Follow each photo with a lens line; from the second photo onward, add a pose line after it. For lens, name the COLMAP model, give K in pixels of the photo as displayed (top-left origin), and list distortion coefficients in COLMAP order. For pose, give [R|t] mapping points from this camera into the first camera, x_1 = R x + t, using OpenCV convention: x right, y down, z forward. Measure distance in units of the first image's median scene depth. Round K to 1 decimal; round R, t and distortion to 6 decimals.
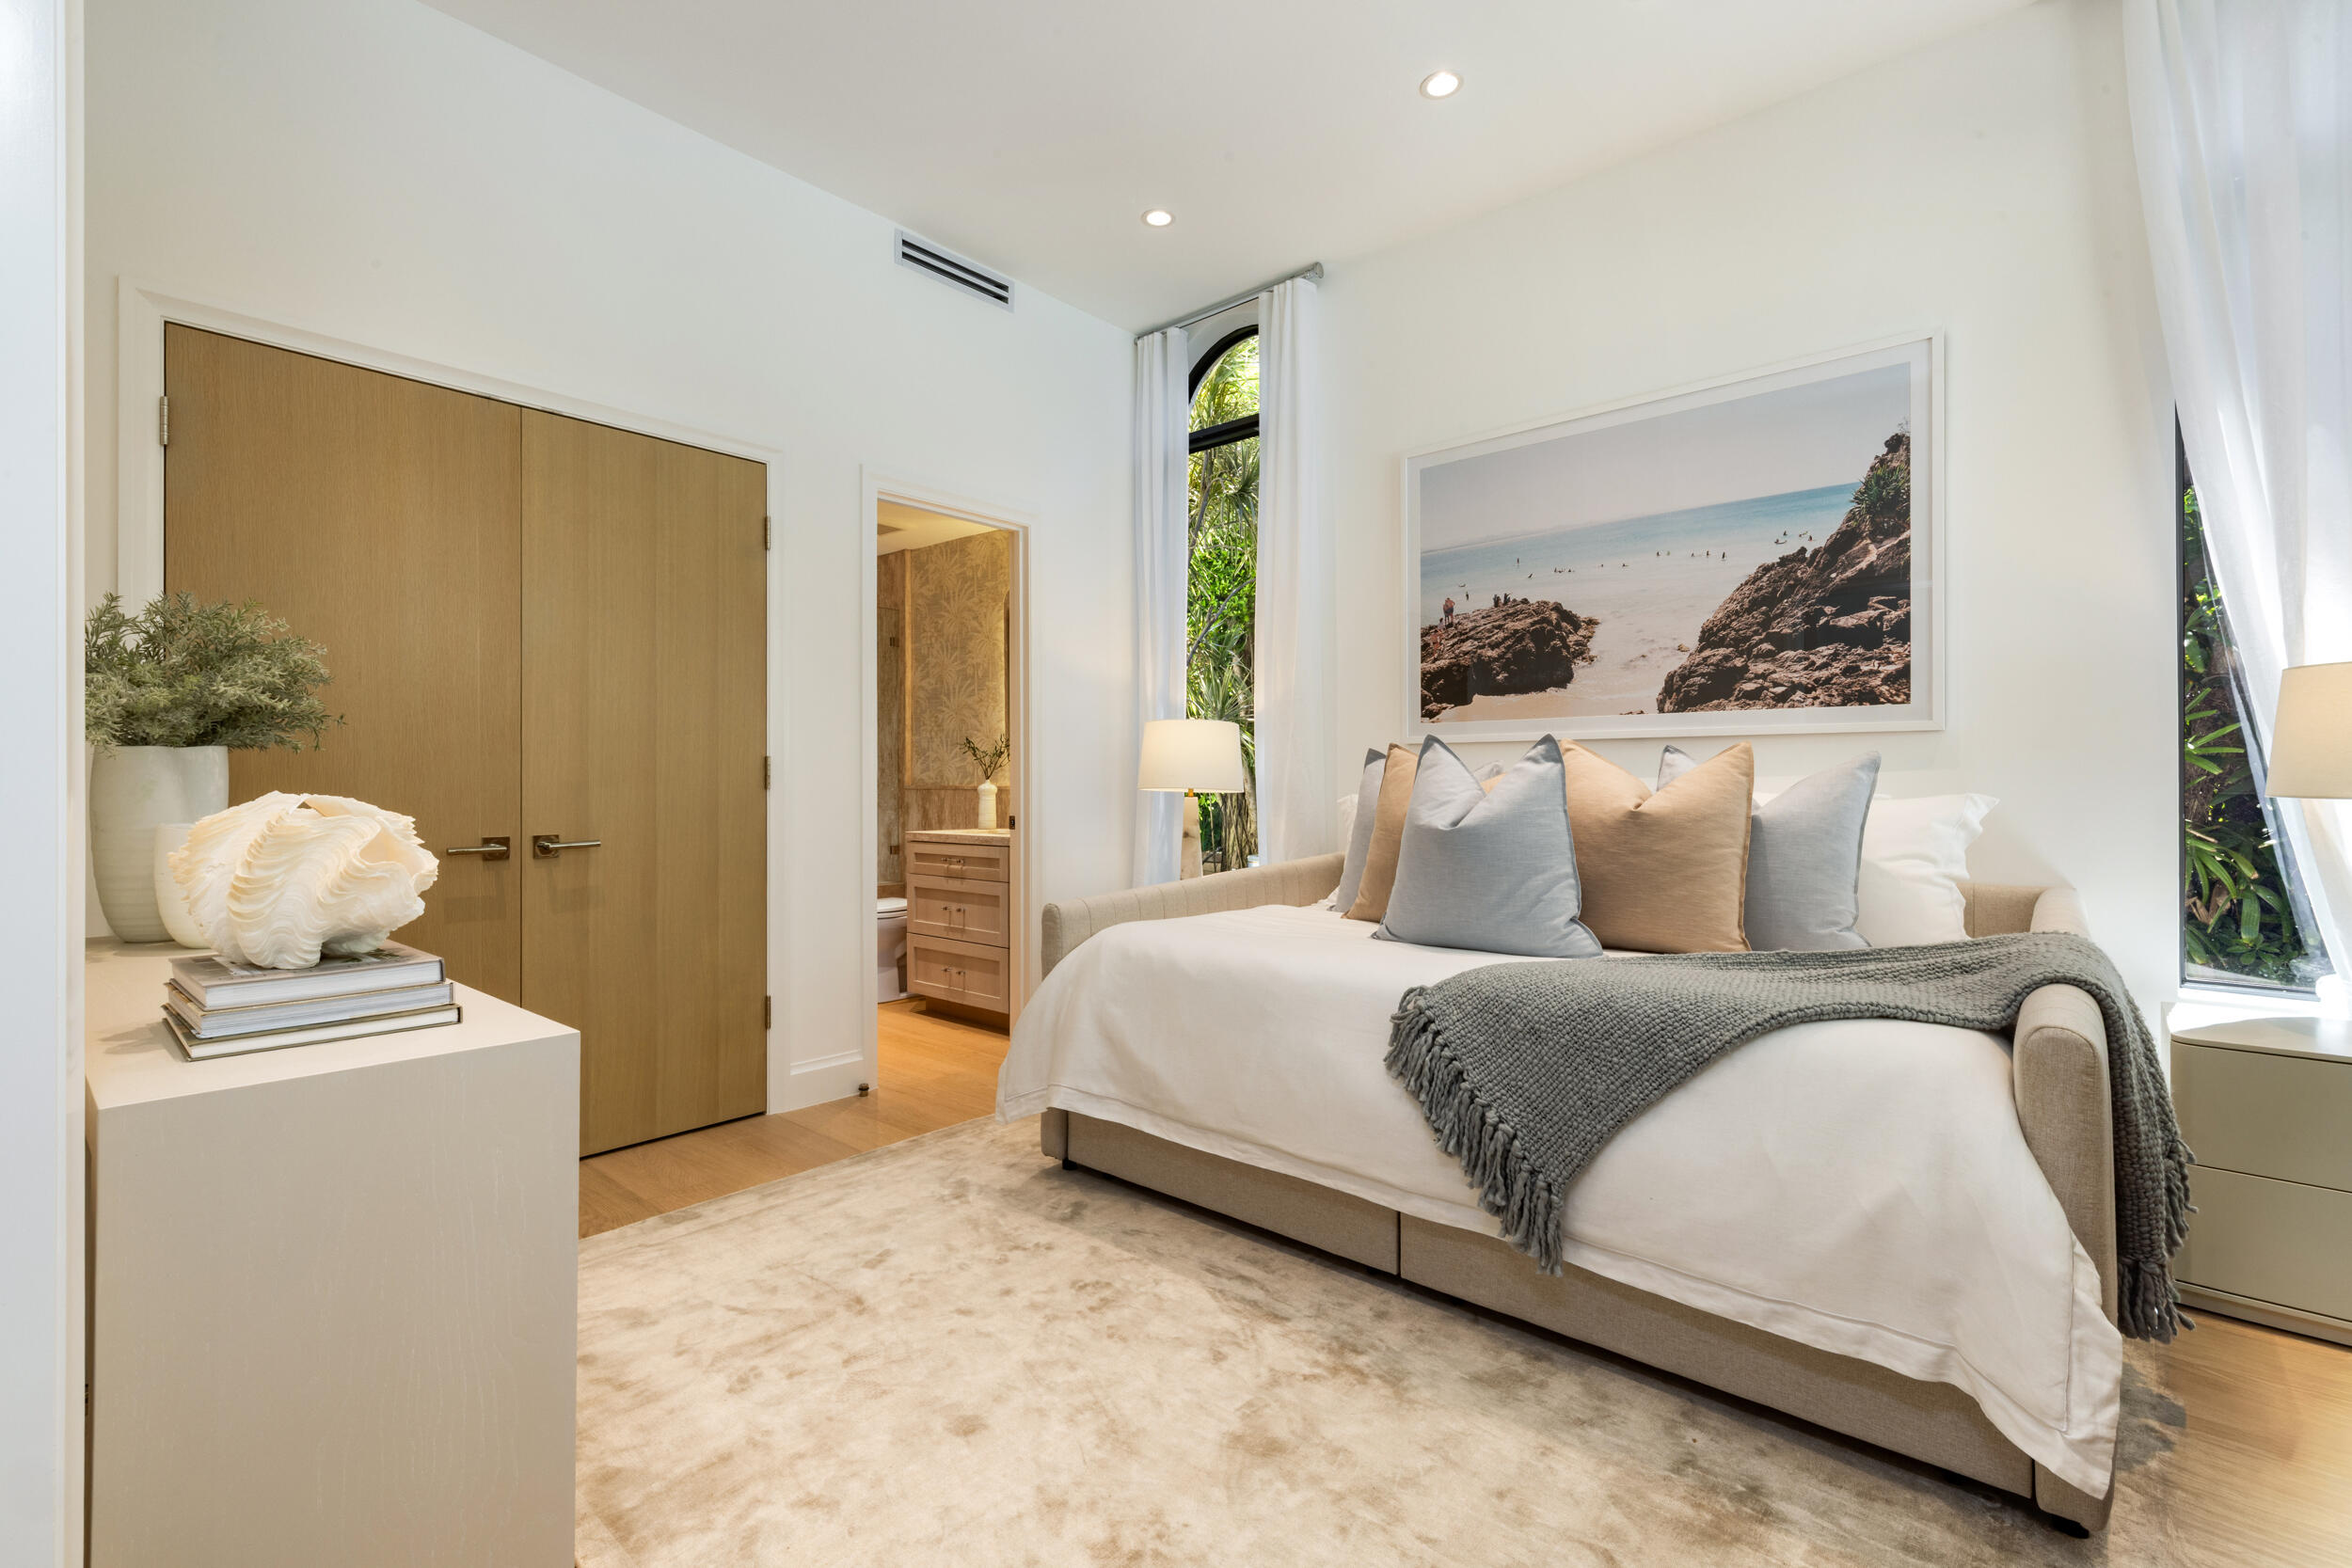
lens RADIAL K [[1013.2, 0, 1181.9], [0, 1013.2, 790.5], [0, 0, 1]] dist [-0.001383, -0.000706]
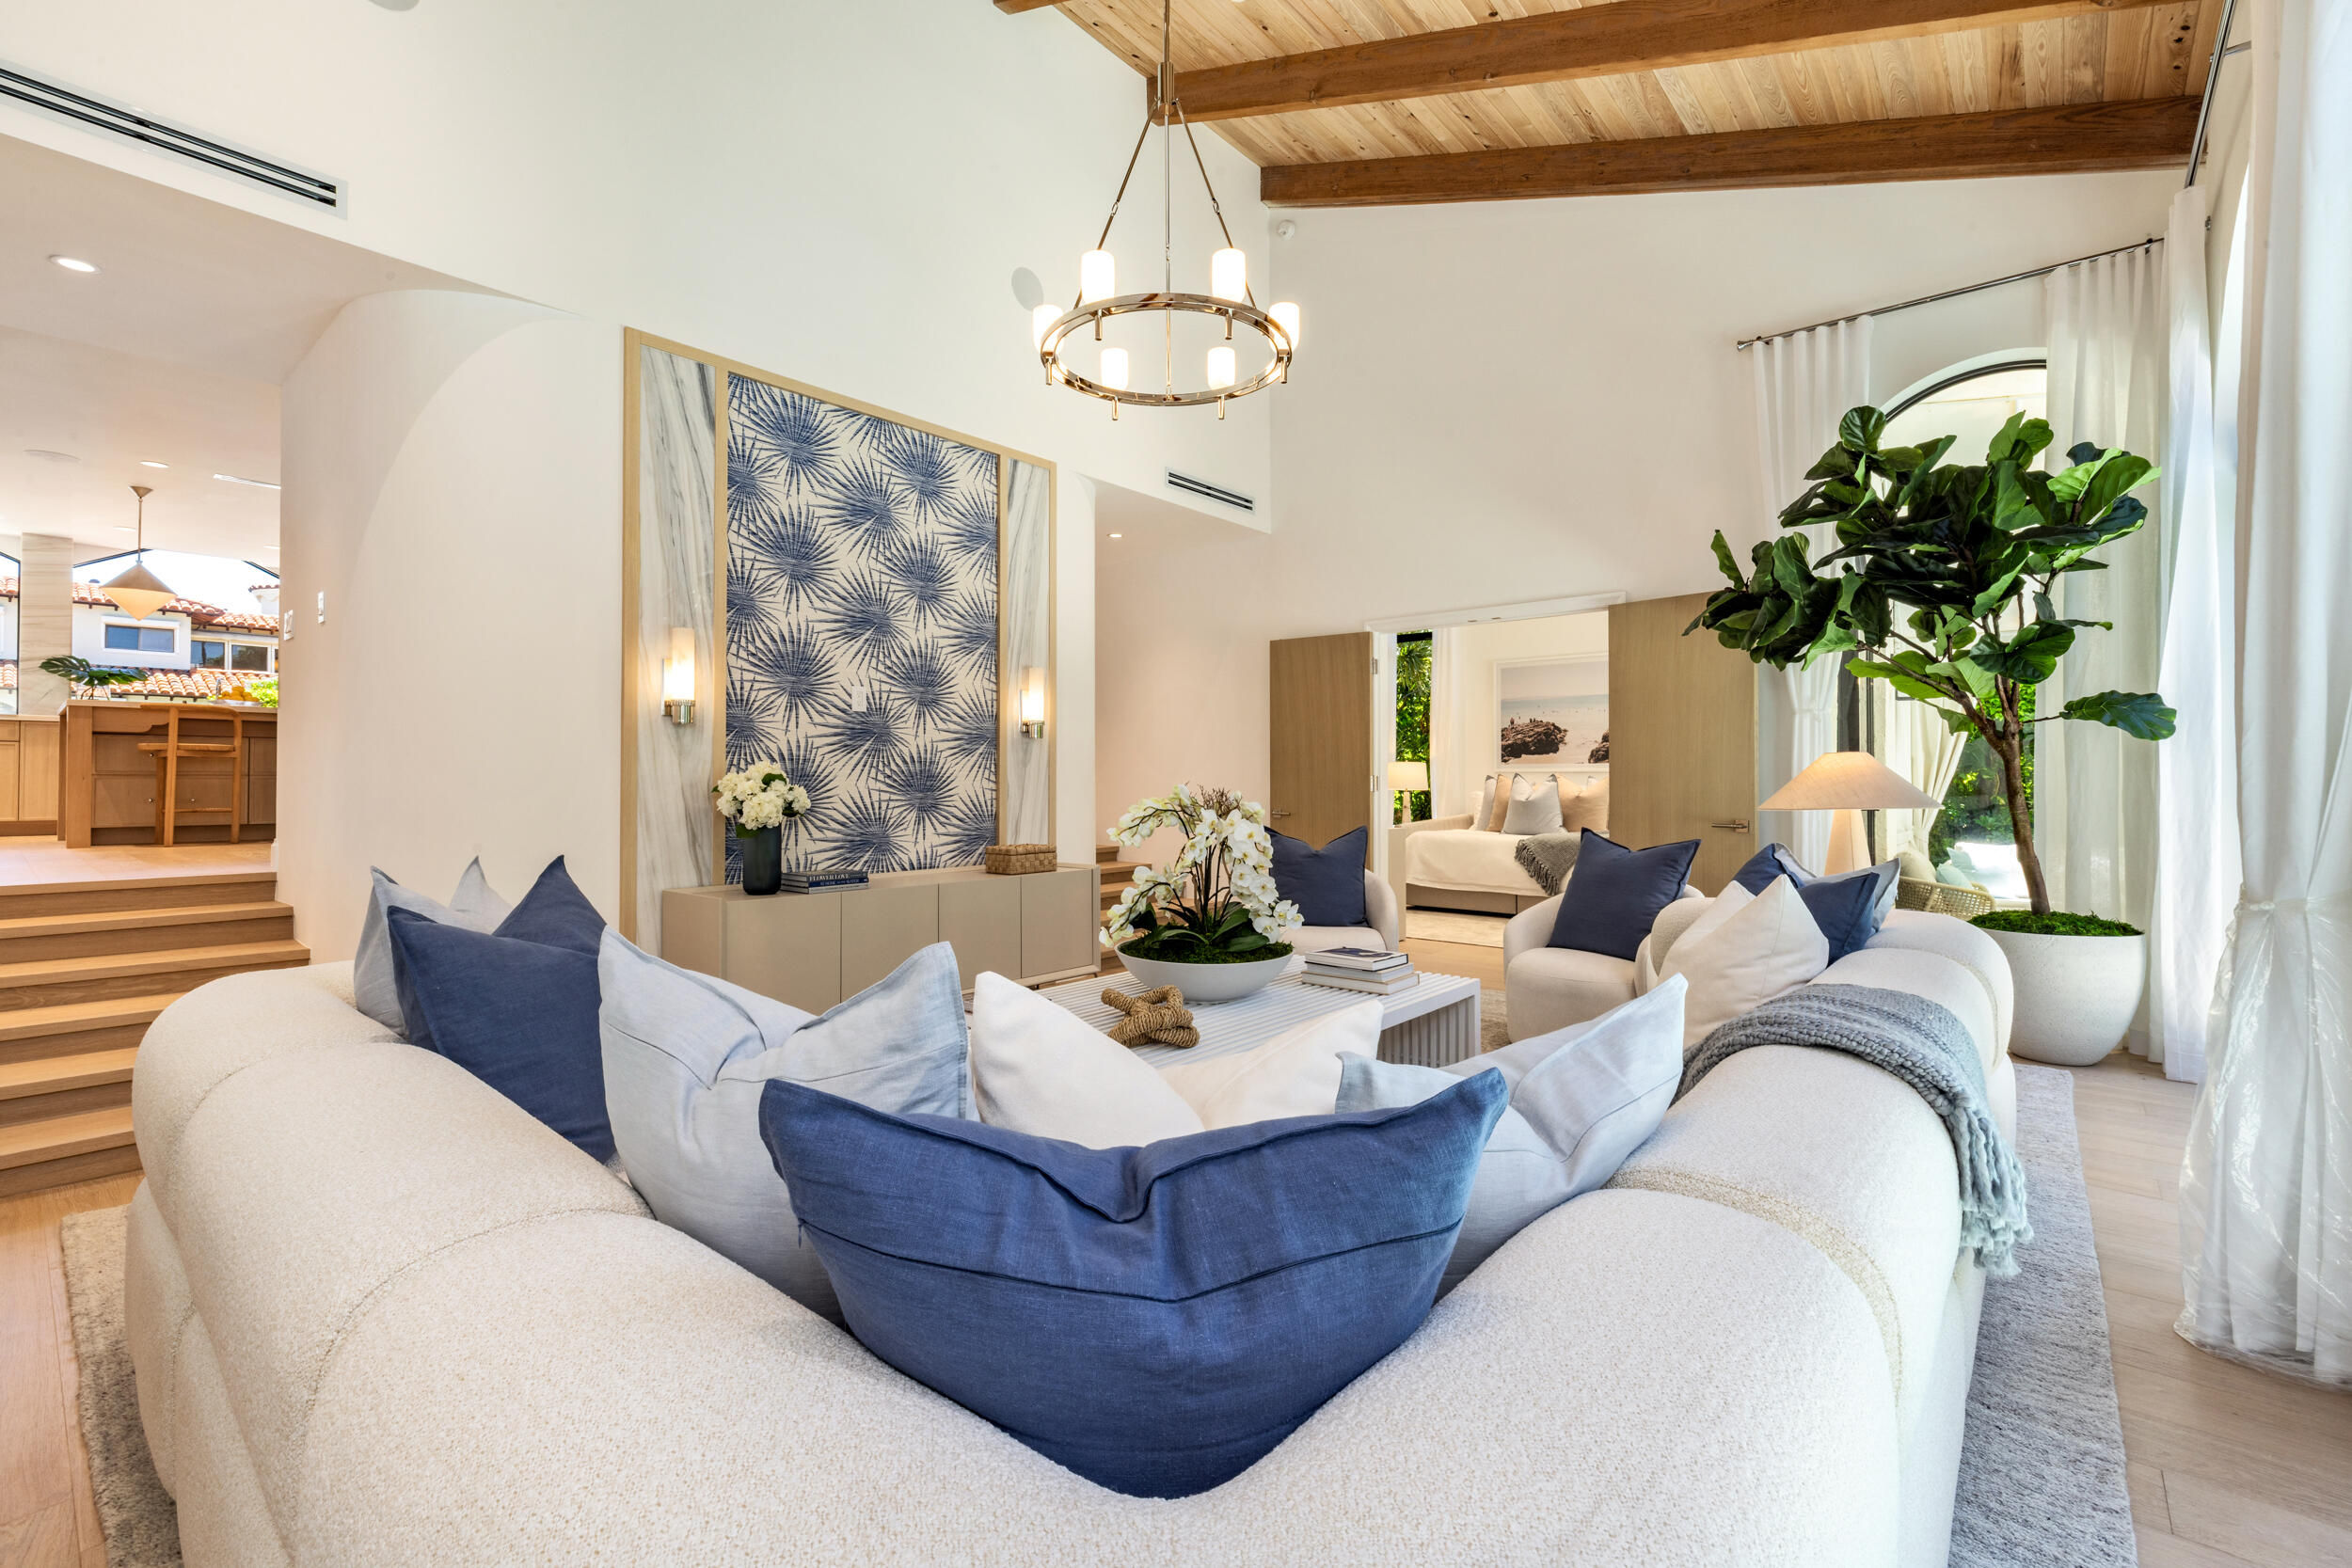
lens RADIAL K [[1013.2, 0, 1170.1], [0, 1013.2, 779.8], [0, 0, 1]] dist [-0.001383, -0.000706]
pose [[0.999886, 0.002565, 0.014849, -0.615588], [-0.002427, 0.999954, -0.009317, 0.001510], [-0.014872, 0.009280, 0.999846, -1.505574]]
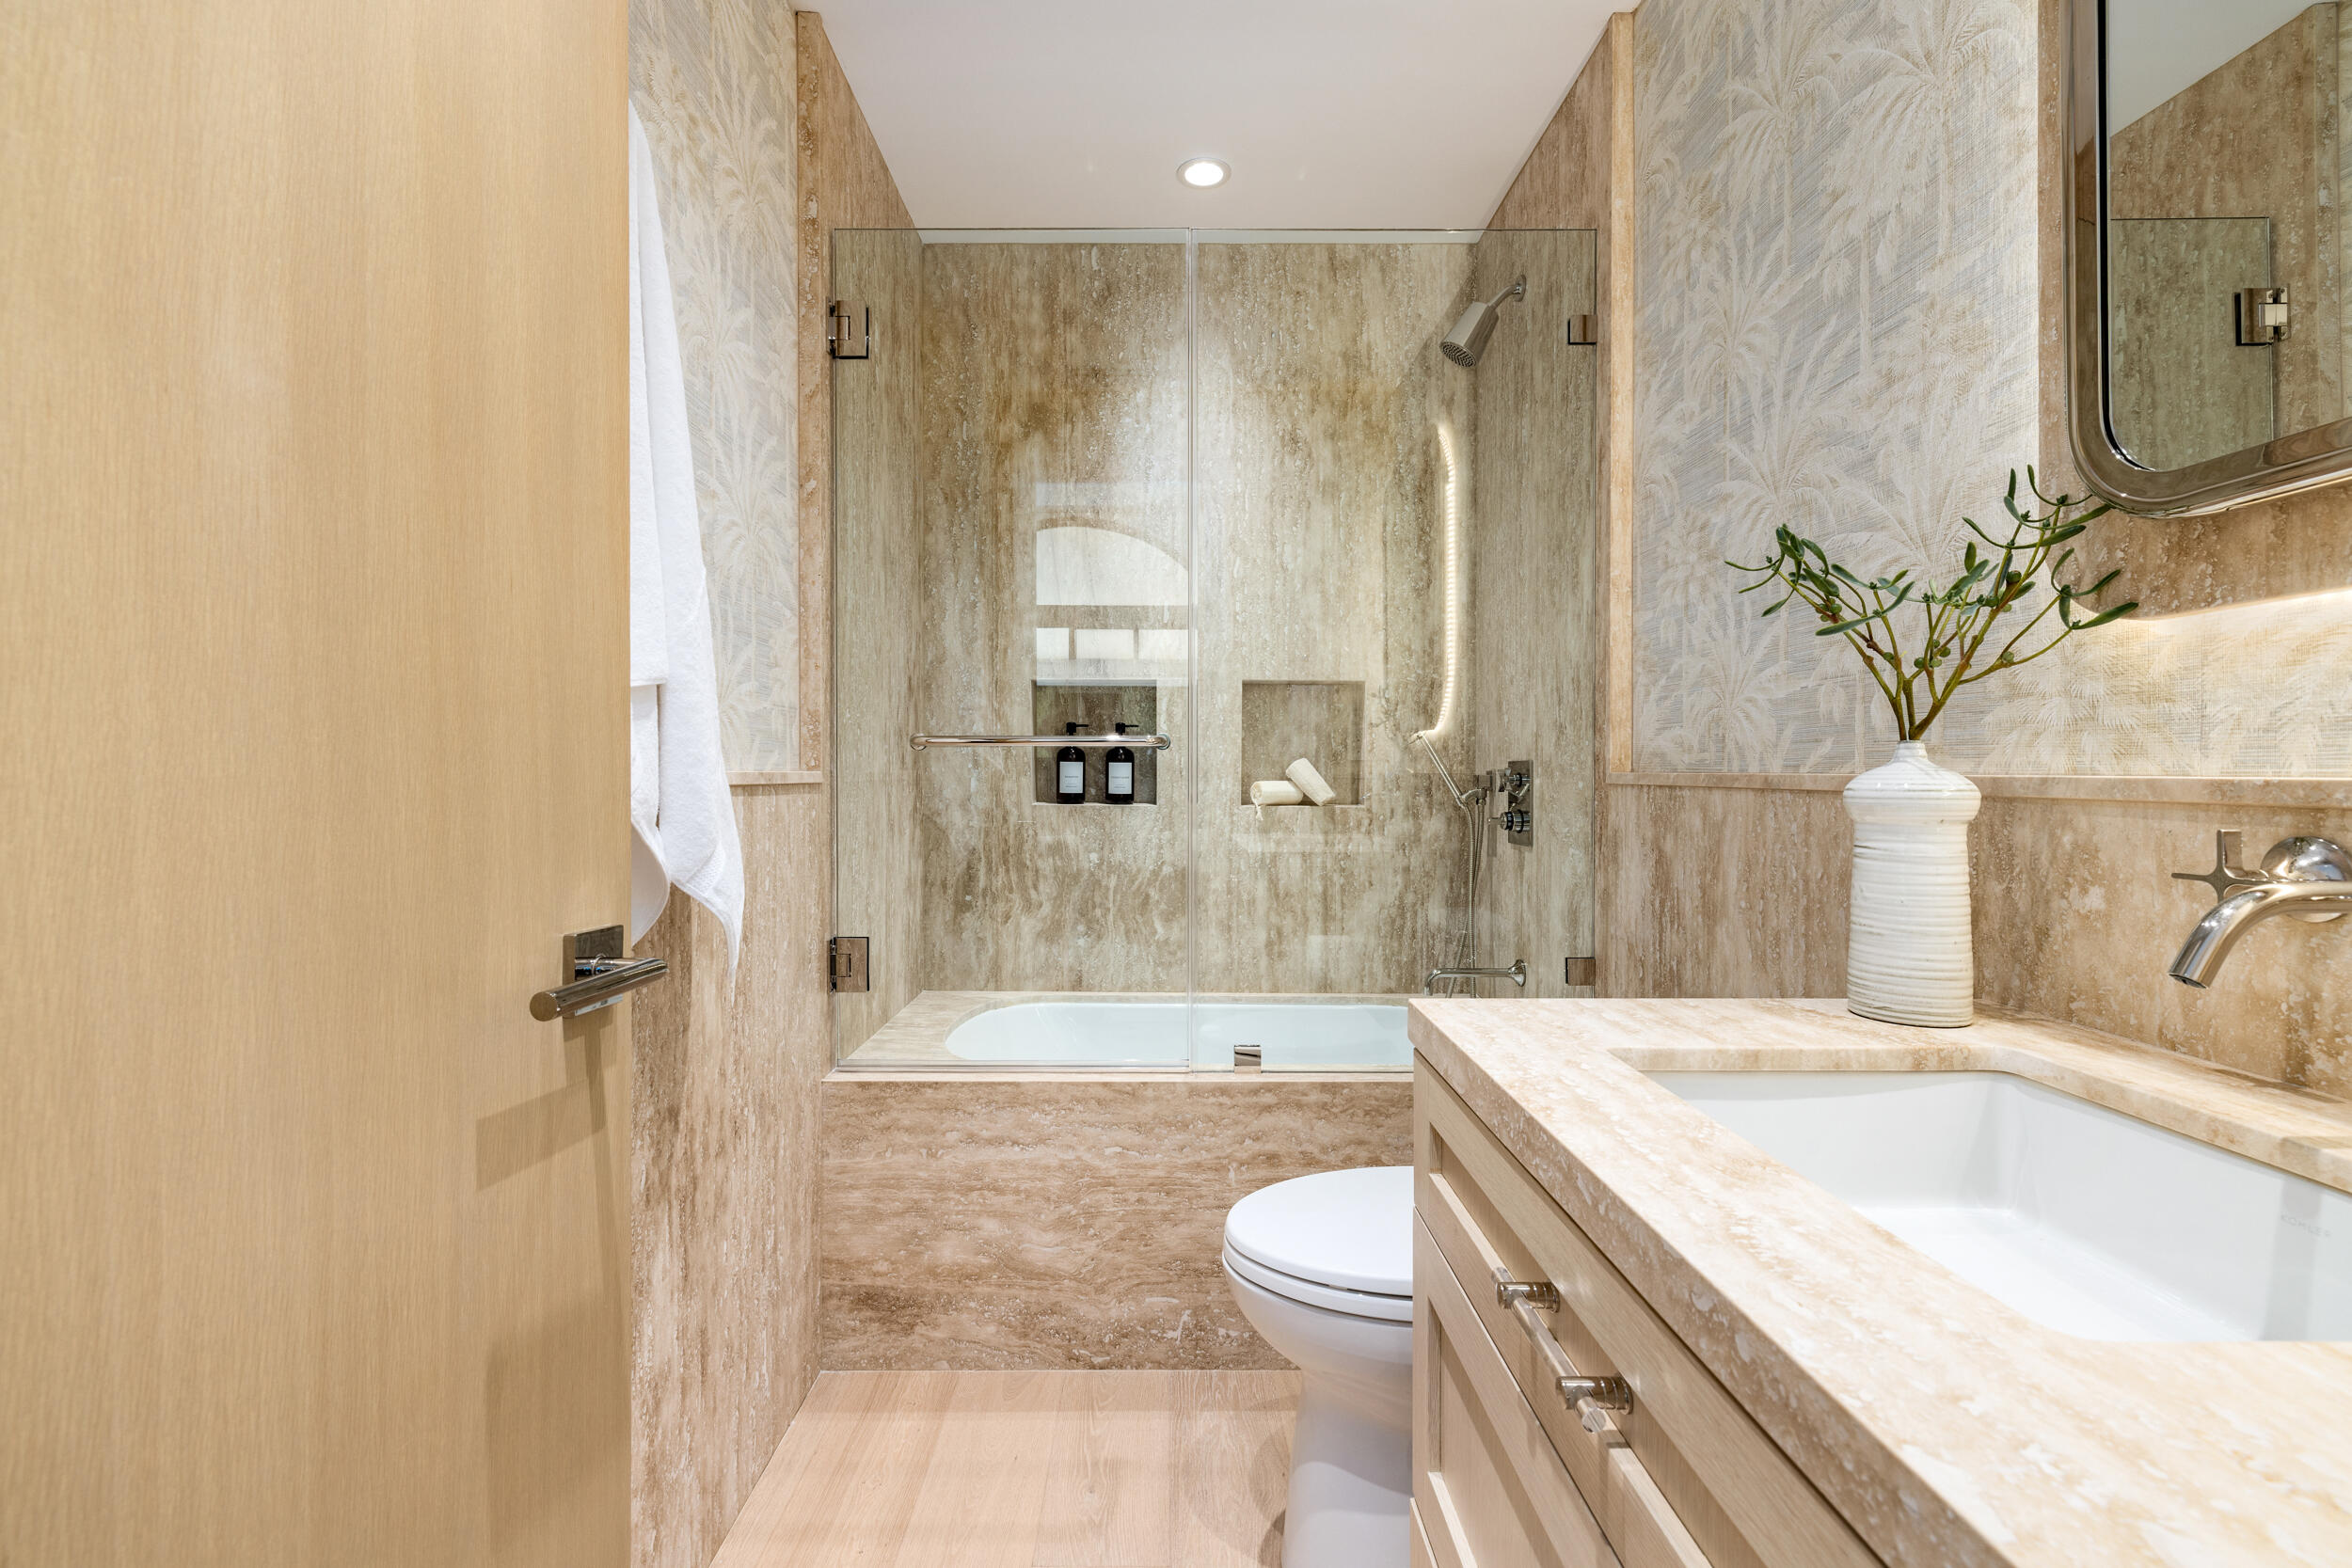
lens RADIAL K [[1013.2, 0, 1171.5], [0, 1013.2, 780.8], [0, 0, 1]] dist [-0.001383, -0.000706]
pose [[0.664019, 0.008955, -0.747662, -0.185732], [-0.006275, 0.999960, 0.006403, -0.005191], [0.747689, 0.000439, 0.664048, 1.004051]]
